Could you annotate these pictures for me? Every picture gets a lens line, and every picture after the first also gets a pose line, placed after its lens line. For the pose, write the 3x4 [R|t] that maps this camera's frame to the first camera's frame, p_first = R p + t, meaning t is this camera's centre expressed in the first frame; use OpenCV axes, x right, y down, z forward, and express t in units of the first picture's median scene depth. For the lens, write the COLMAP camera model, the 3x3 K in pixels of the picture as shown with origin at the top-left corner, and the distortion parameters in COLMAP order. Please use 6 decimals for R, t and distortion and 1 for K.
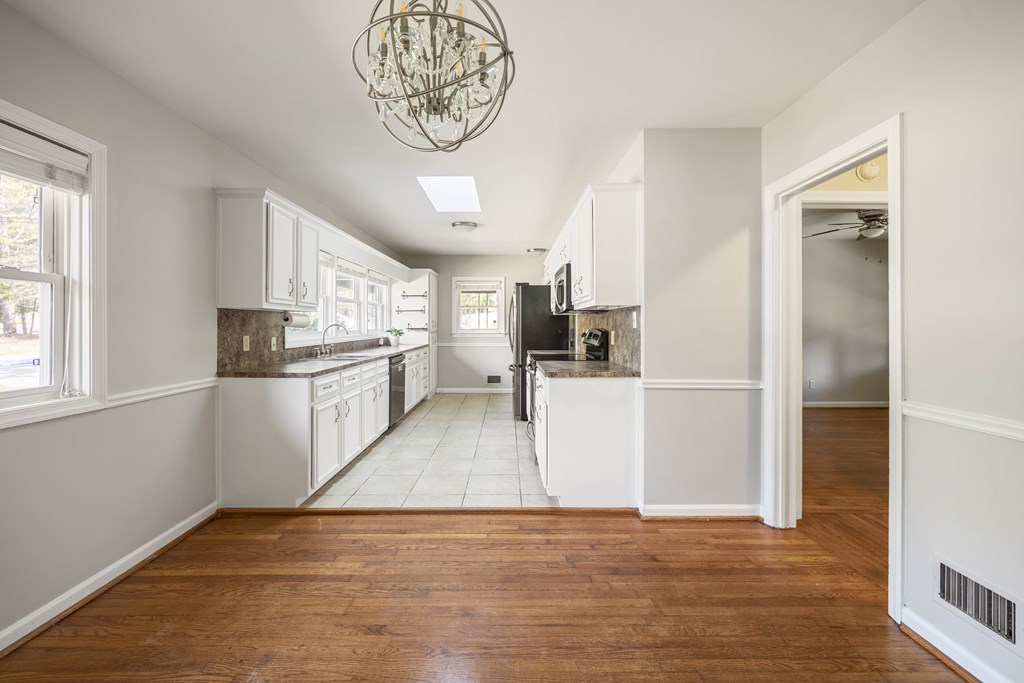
lens RADIAL K [[410.9, 0, 509.1], [0, 410.9, 326.3], [0, 0, 1]] dist [-0.007557, 0.000917]
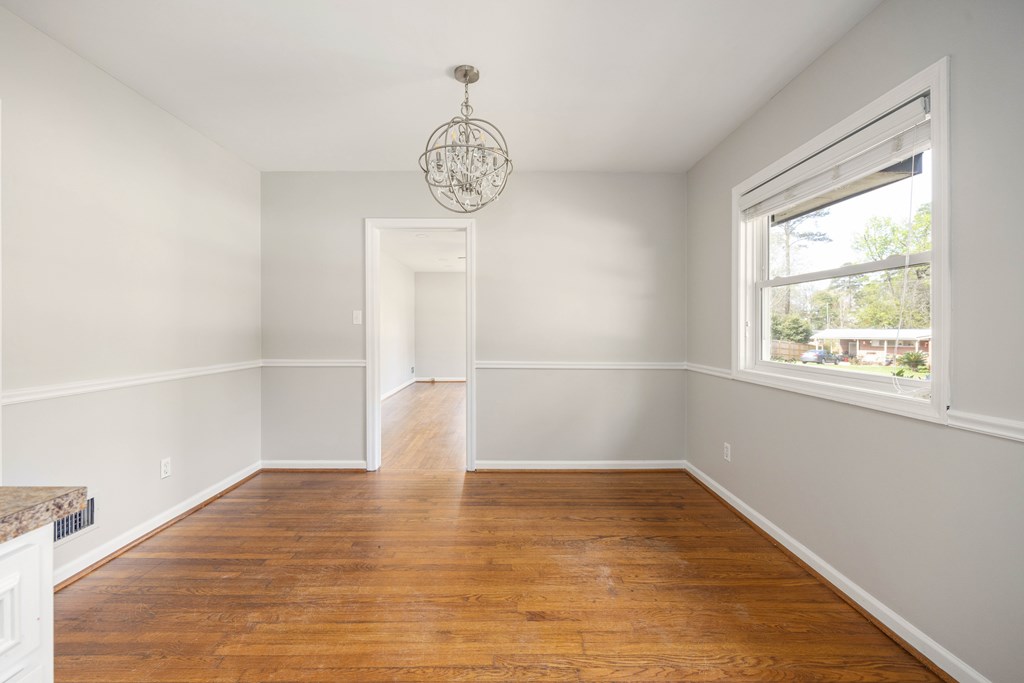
lens RADIAL K [[410.9, 0, 504.0], [0, 410.9, 329.4], [0, 0, 1]] dist [-0.007557, 0.000917]
pose [[-0.999994, 0.001647, 0.003010, -0.134176], [0.001650, 0.999998, 0.000994, 0.018898], [-0.003008, 0.000999, -0.999995, 1.069102]]
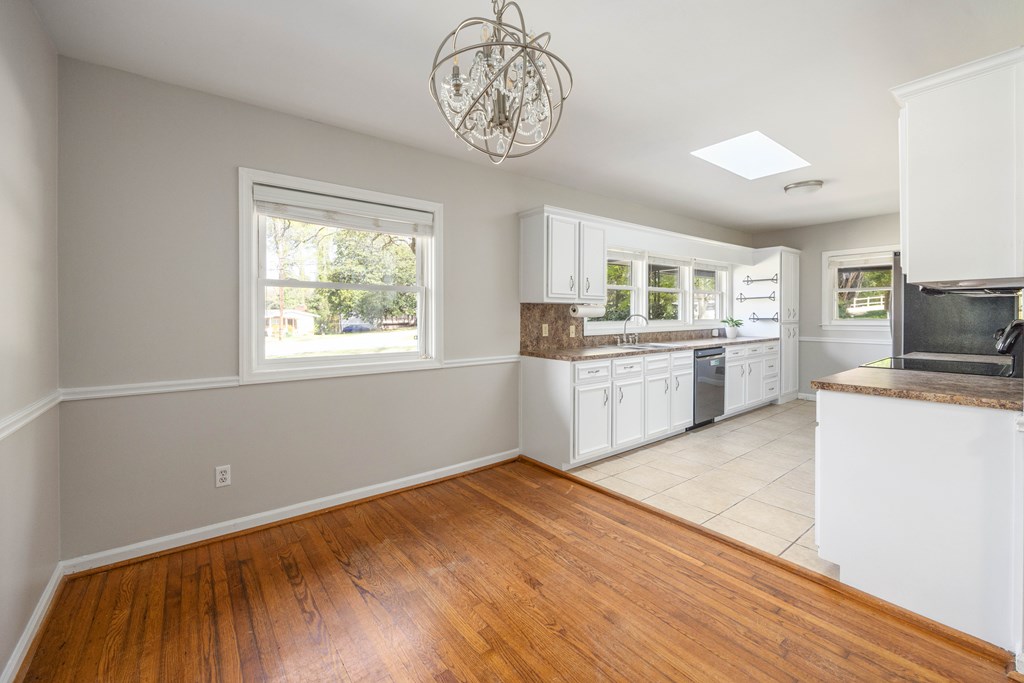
lens RADIAL K [[418.3, 0, 507.8], [0, 418.3, 316.2], [0, 0, 1]] dist [-0.010578, 0.001773]
pose [[0.608482, -0.001877, -0.793566, 0.294311], [0.002096, 0.999998, -0.000758, -0.000199], [0.793565, -0.001203, 0.608484, 0.126581]]
